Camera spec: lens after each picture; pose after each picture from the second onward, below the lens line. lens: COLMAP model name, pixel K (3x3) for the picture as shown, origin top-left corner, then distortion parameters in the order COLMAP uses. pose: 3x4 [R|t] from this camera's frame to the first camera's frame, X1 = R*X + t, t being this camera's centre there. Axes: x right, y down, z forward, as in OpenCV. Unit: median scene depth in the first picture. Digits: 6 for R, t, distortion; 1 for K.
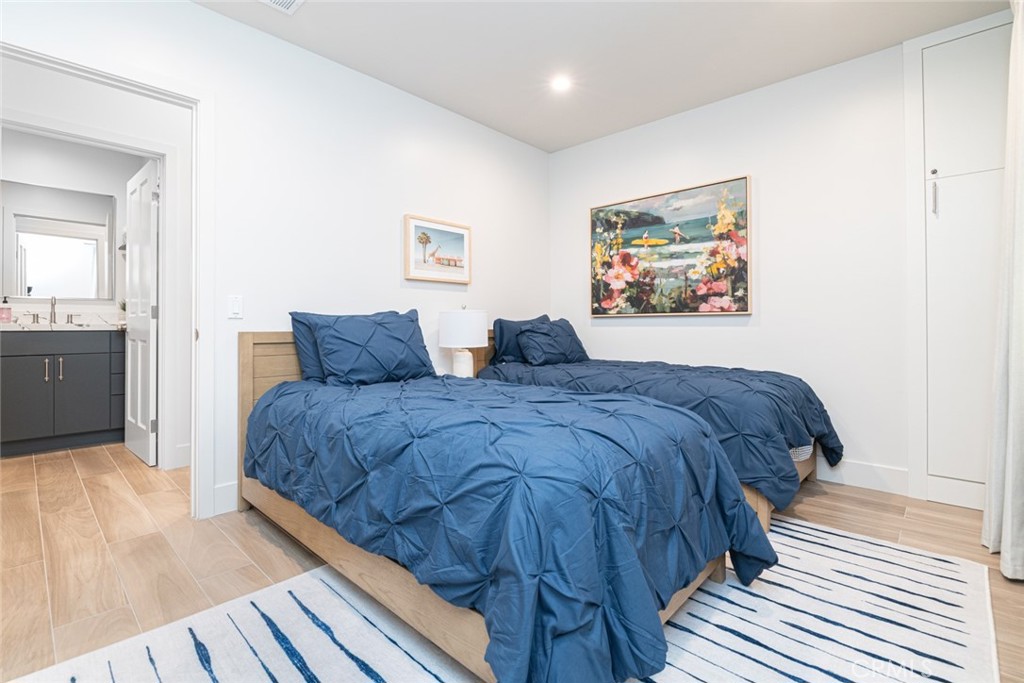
lens RADIAL K [[467.9, 0, 489.5], [0, 467.9, 324.1], [0, 0, 1]] dist [-0.014435, -0.000938]
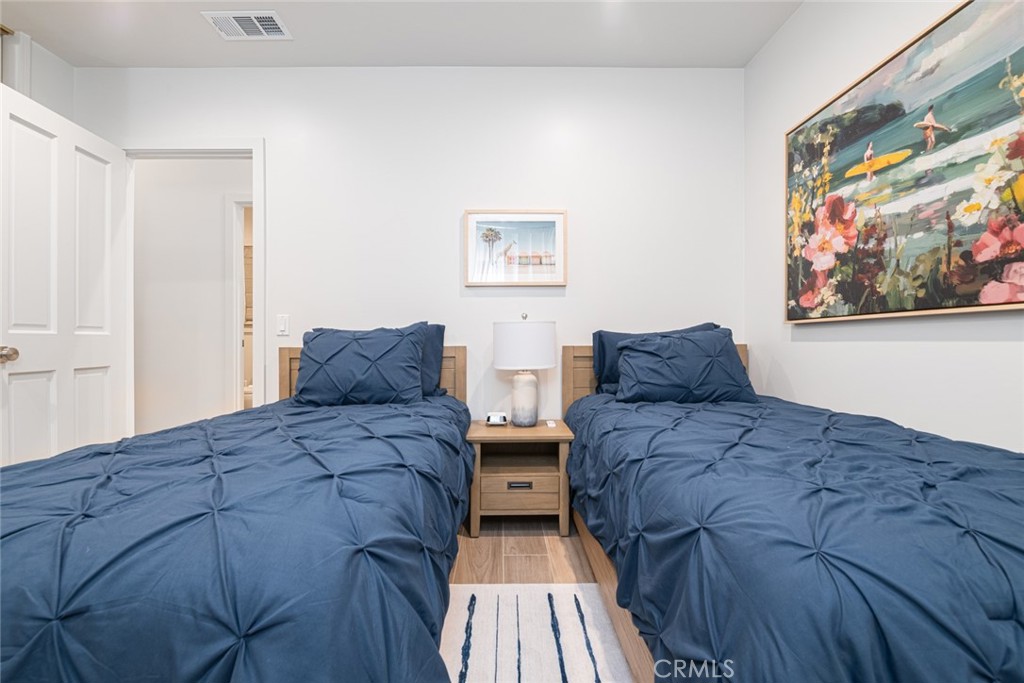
lens RADIAL K [[454.3, 0, 512.0], [0, 454.3, 341.5], [0, 0, 1]] dist [-0.005908, -0.001203]
pose [[0.708477, -0.001195, -0.705733, 0.402008], [0.006685, 0.999965, 0.005017, 0.000740], [0.705702, -0.008272, 0.708460, 0.404795]]
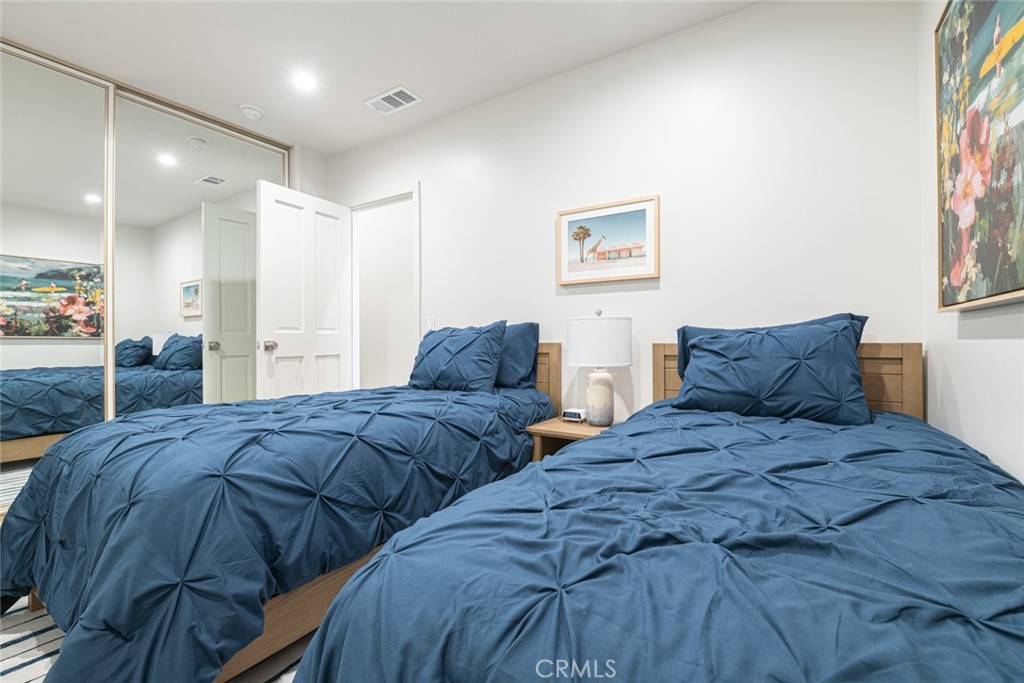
lens RADIAL K [[448.9, 0, 510.6], [0, 448.9, 330.8], [0, 0, 1]] dist [-0.002401, -0.000809]
pose [[0.195693, -0.017830, -0.980503, 0.547914], [0.006280, 0.999837, -0.016928, 0.003287], [0.980645, -0.002845, 0.195773, 0.637351]]
